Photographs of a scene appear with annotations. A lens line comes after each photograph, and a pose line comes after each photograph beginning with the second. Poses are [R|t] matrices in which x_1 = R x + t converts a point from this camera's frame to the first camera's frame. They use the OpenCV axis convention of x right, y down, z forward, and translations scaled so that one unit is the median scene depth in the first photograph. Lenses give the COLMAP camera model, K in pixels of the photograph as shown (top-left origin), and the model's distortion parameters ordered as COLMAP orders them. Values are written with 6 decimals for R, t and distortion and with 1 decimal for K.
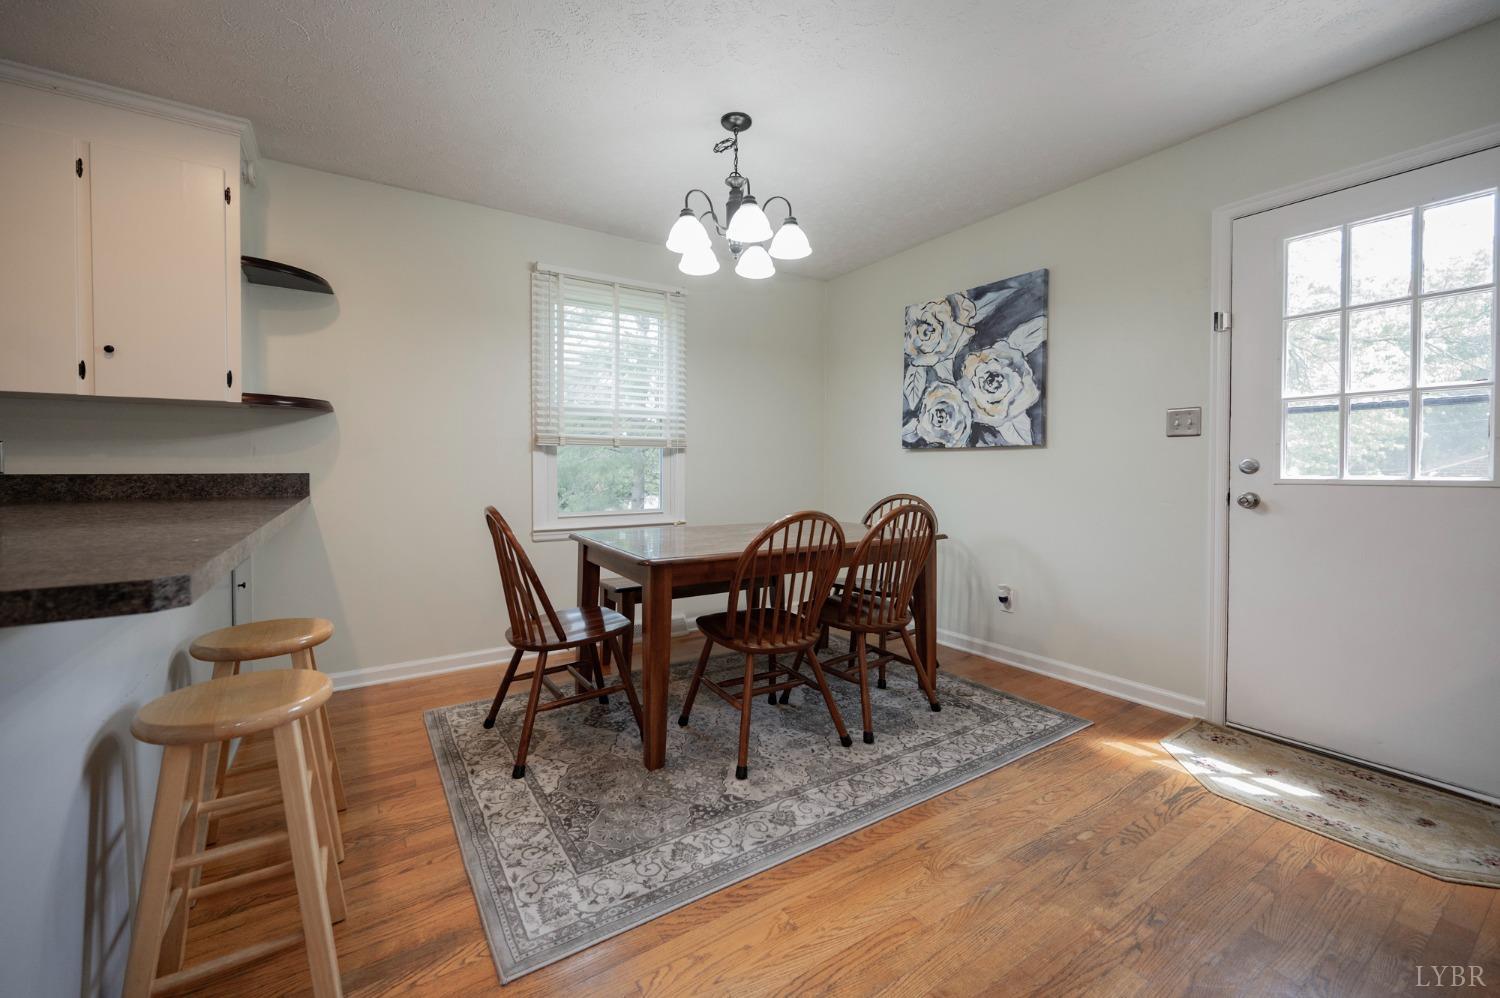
lens RADIAL K [[620.1, 0, 740.9], [0, 620.1, 467.1], [0, 0, 1]] dist [-0.000572, -0.000140]
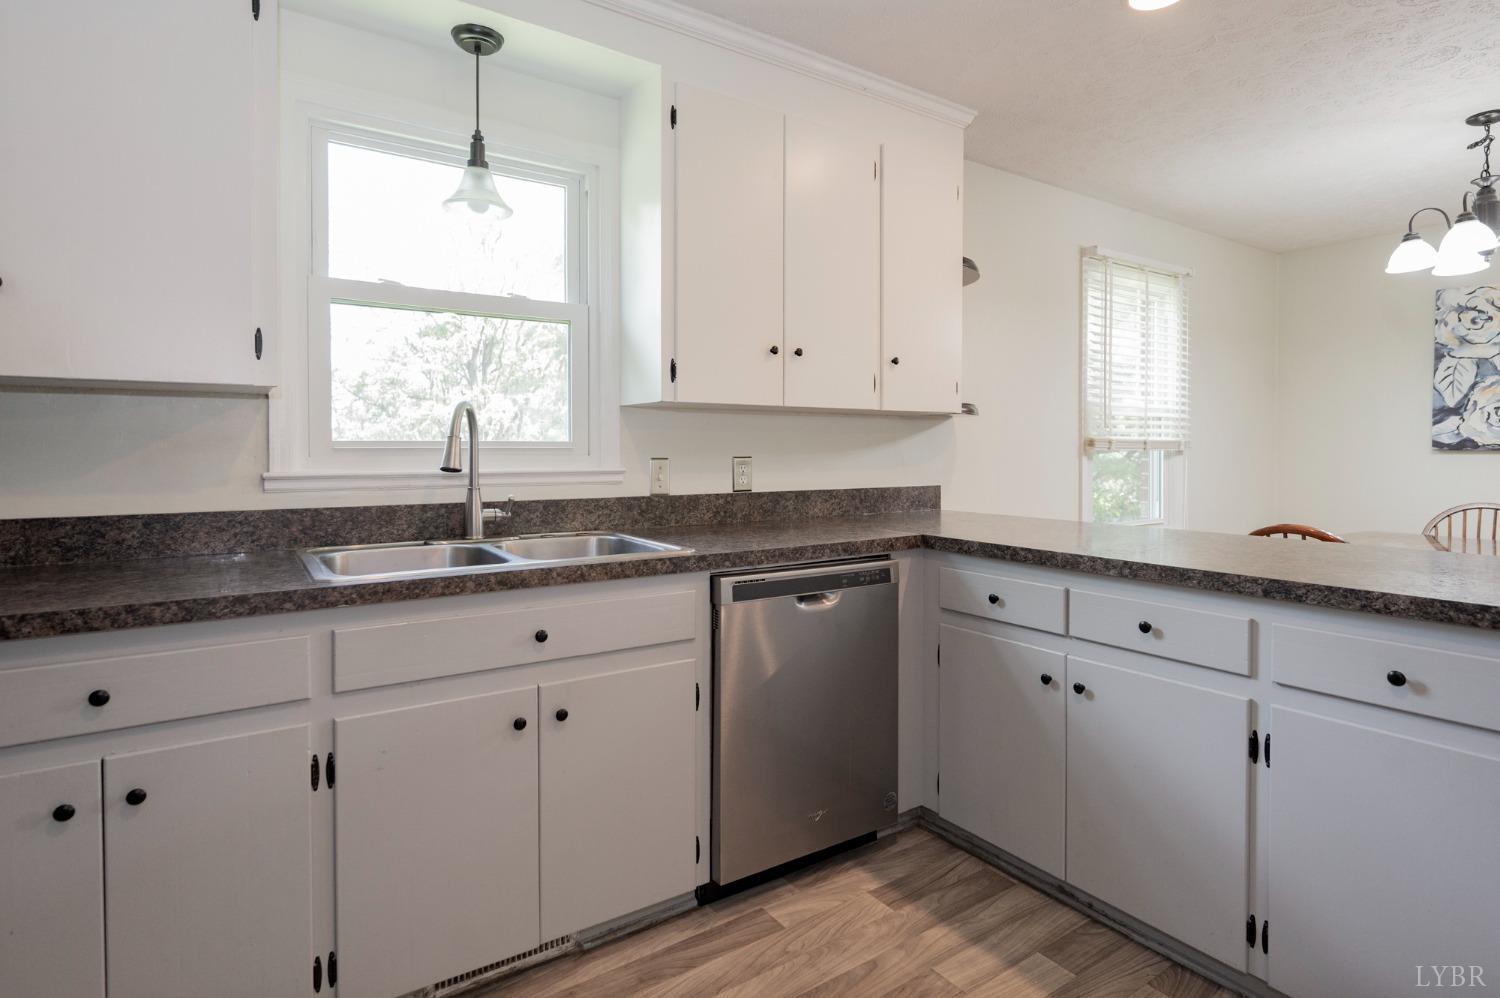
lens RADIAL K [[820.6, 0, 758.2], [0, 820.6, 456.9], [0, 0, 1]] dist [0.003158, 0.001318]
pose [[0.999498, -0.001710, 0.031624, -0.861440], [0.001373, 0.999942, 0.010674, -0.039030], [-0.031640, -0.010625, 0.999443, -0.171539]]
